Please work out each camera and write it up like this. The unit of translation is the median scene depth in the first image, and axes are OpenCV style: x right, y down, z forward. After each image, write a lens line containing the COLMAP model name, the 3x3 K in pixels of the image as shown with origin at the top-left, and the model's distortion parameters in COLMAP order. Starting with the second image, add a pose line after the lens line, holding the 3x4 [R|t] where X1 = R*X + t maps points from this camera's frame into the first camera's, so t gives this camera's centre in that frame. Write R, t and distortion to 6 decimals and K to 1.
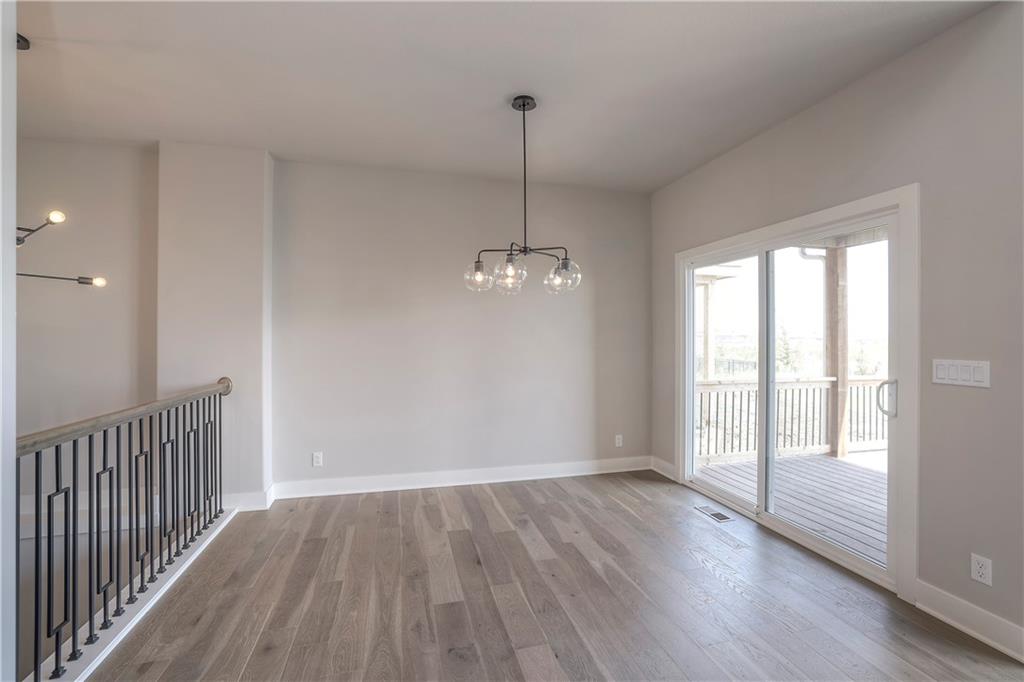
lens RADIAL K [[438.4, 0, 513.4], [0, 438.4, 338.2], [0, 0, 1]] dist [-0.031506, 0.000255]
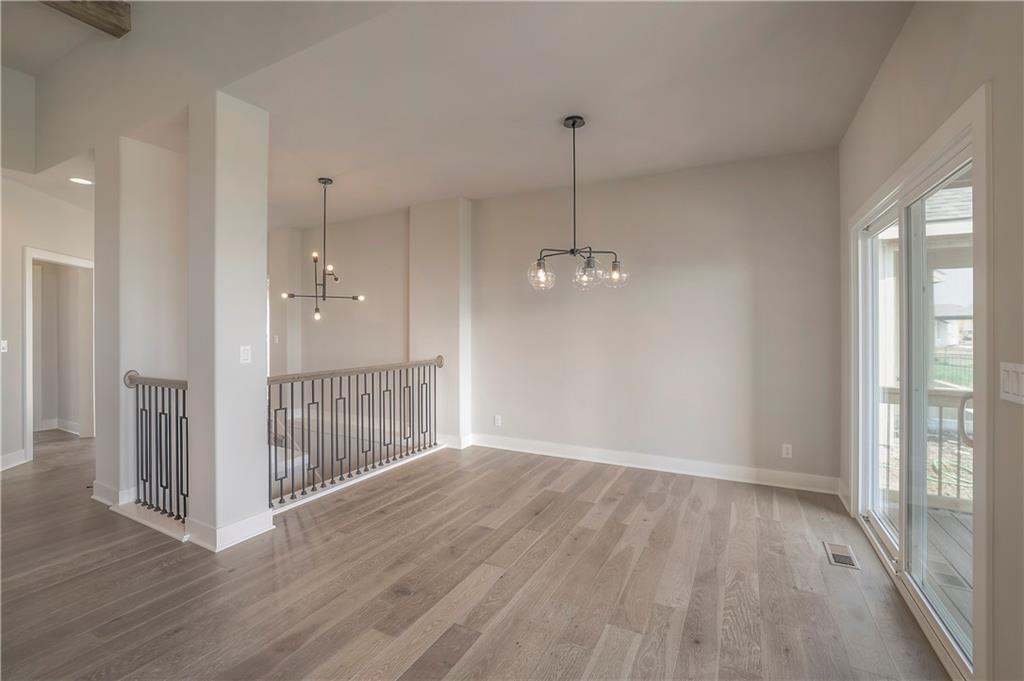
lens RADIAL K [[446.9, 0, 513.9], [0, 446.9, 326.0], [0, 0, 1]] dist [-0.021890, 0.000682]
pose [[0.740107, -0.006851, -0.672454, 0.589627], [0.002428, 0.999969, -0.007515, 0.000620], [0.672485, 0.003929, 0.740101, 0.026046]]
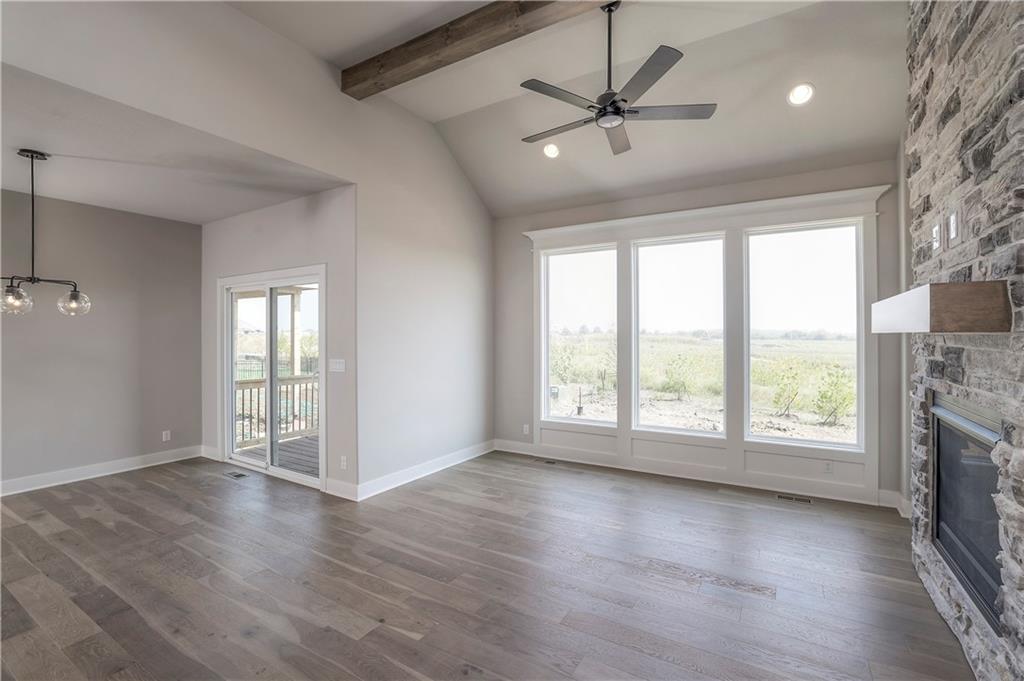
lens RADIAL K [[452.6, 0, 511.6], [0, 452.6, 332.2], [0, 0, 1]] dist [-0.045029, 0.014524]
pose [[0.716568, 0.000540, 0.697517, 0.111586], [0.007426, 0.999937, -0.008403, -0.031483], [-0.697478, 0.011201, 0.716519, -0.661716]]
